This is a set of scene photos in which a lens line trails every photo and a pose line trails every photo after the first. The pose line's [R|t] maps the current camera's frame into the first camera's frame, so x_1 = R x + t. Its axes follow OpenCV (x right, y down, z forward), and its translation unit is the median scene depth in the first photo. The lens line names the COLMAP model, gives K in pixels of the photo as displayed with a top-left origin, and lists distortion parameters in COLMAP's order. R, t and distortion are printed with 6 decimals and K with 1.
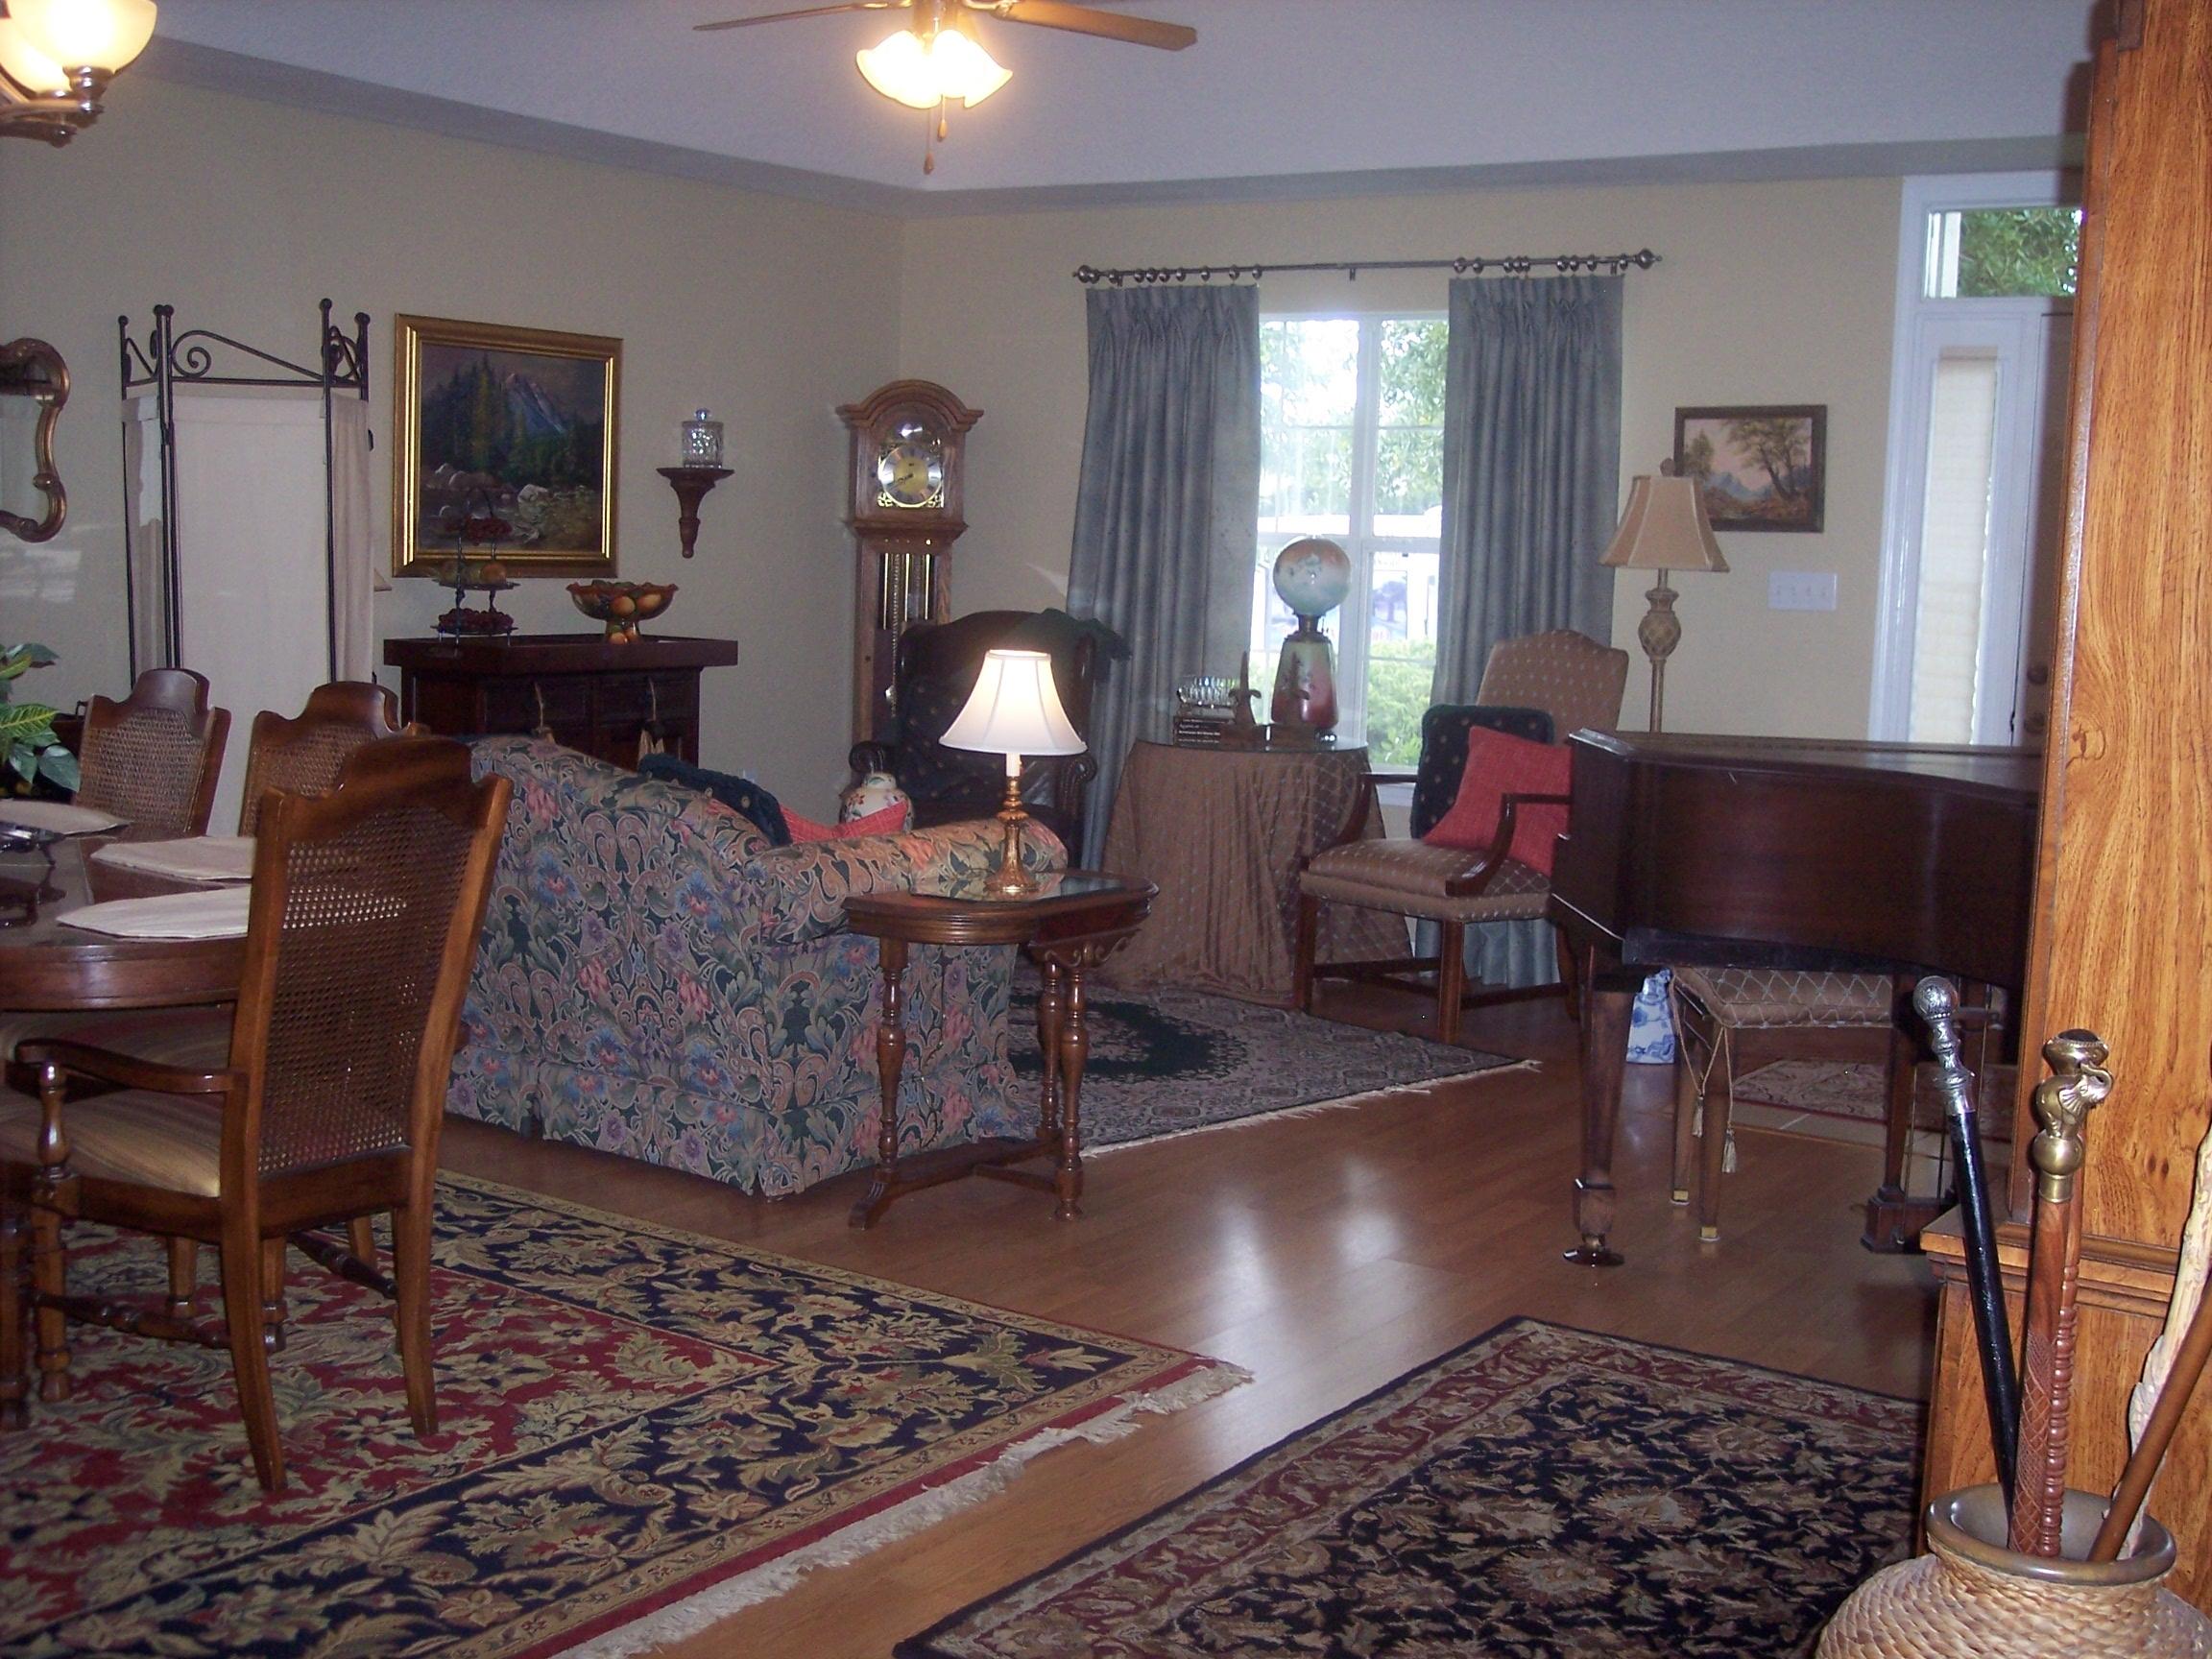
lens RADIAL K [[2503.3, 0, 1124.0], [0, 2503.3, 824.5], [0, 0, 1]] dist [-0.073798, 0.000000]
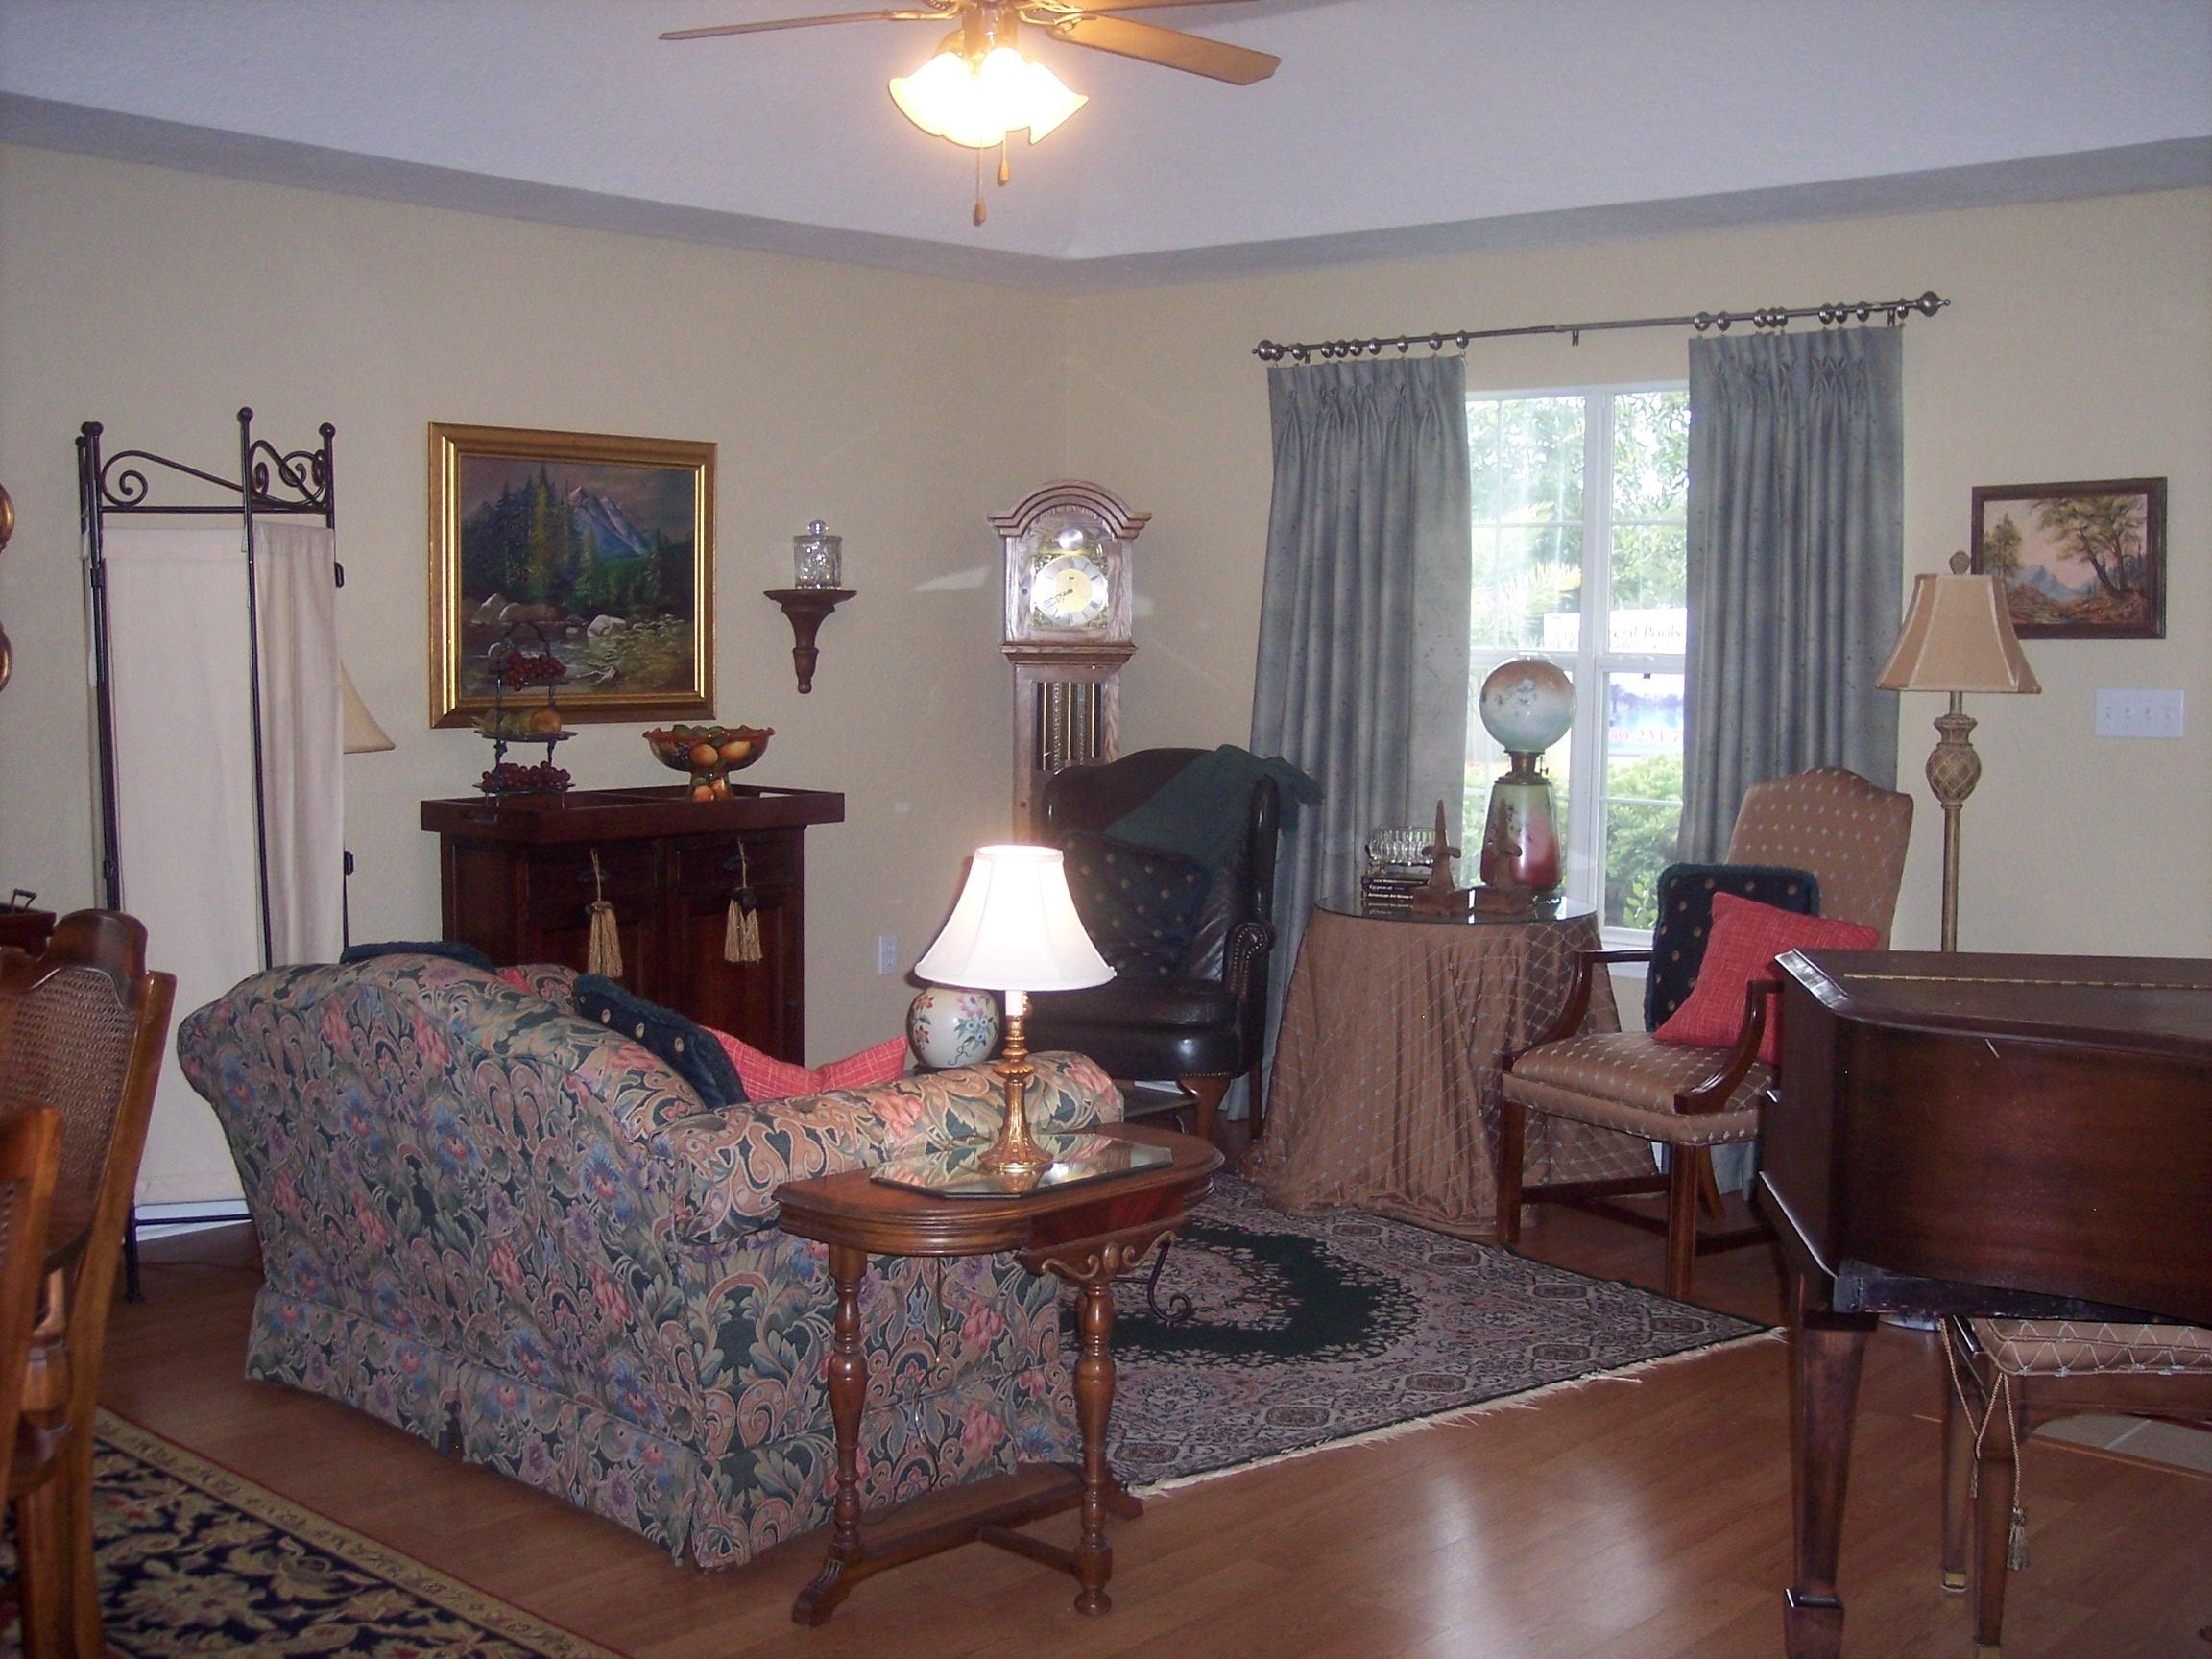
lens RADIAL K [[2503.3, 0, 1132.3], [0, 2503.3, 850.2], [0, 0, 1]] dist [-0.073798, 0.000000]
pose [[0.990657, -0.011449, -0.135895, 0.082337], [0.007855, 0.999606, -0.026952, -0.042758], [0.136150, 0.025632, 0.990357, 0.239424]]
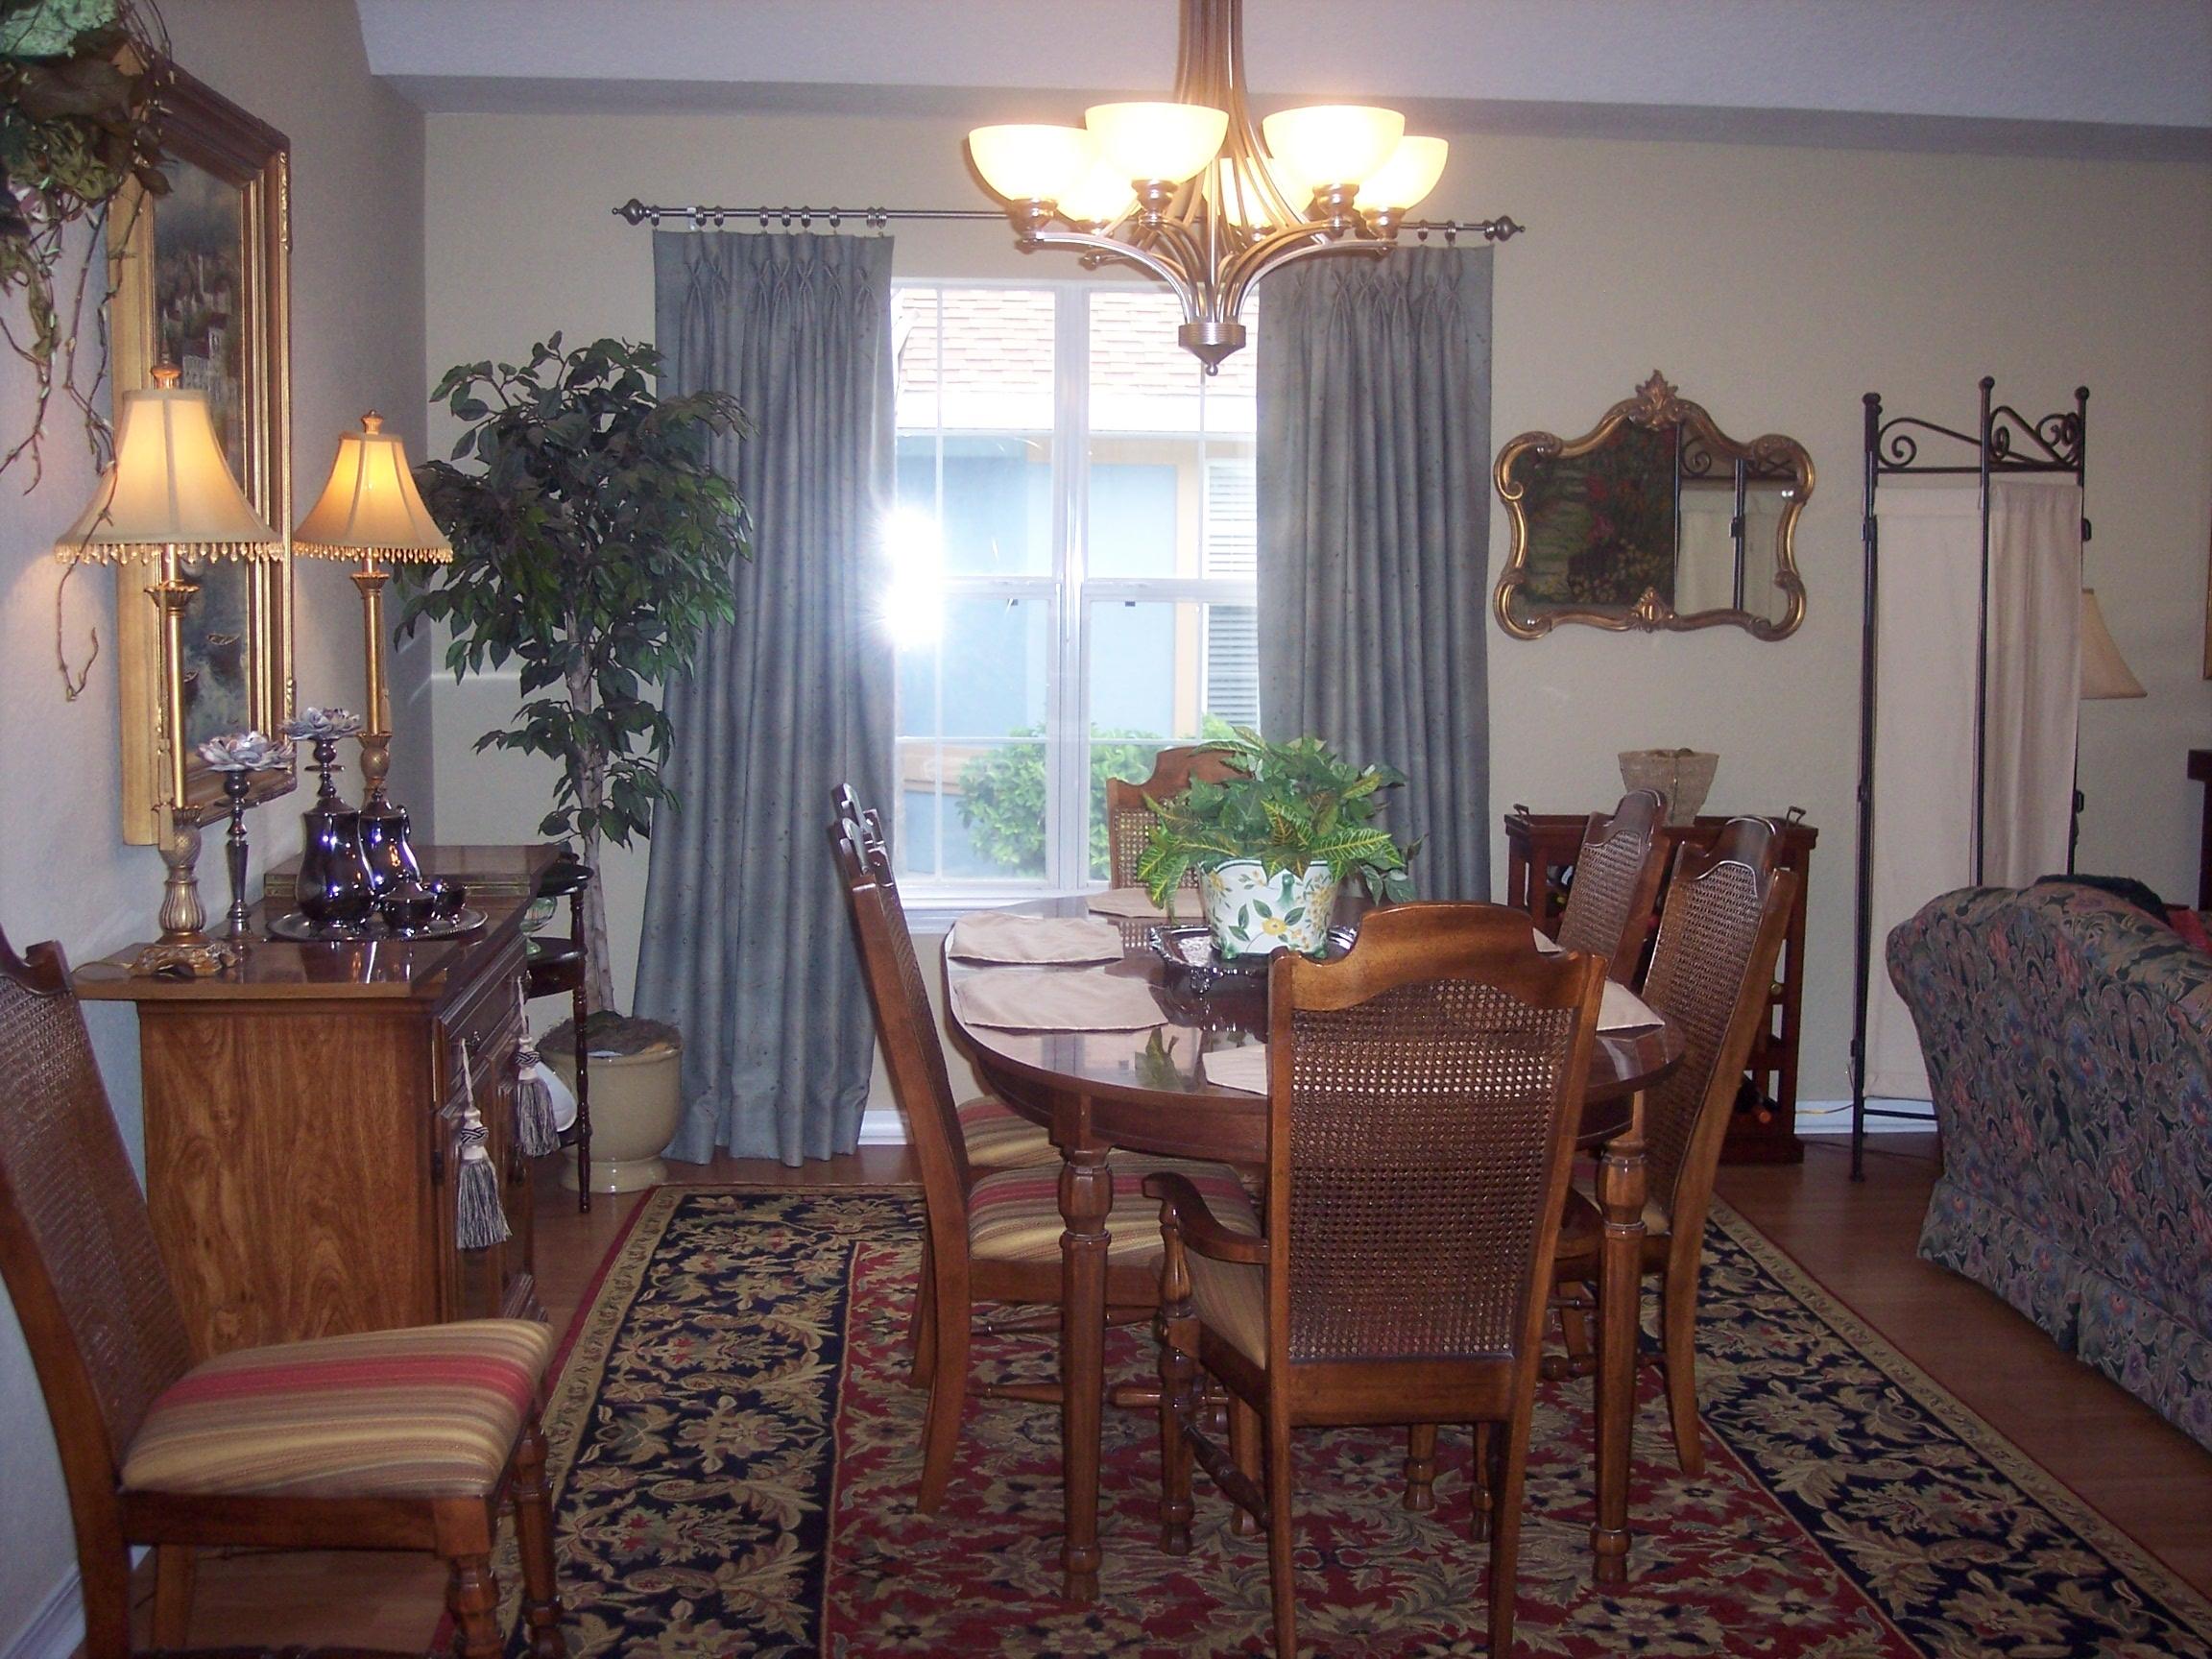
lens RADIAL K [[2503.3, 0, 1158.8], [0, 2503.3, 864.9], [0, 0, 1]] dist [-0.073798, 0.000000]
pose [[0.634821, 0.066493, -0.769793, 0.195913], [-0.075054, 0.996885, 0.024215, -0.036637], [0.769005, 0.042404, 0.637835, 0.212224]]
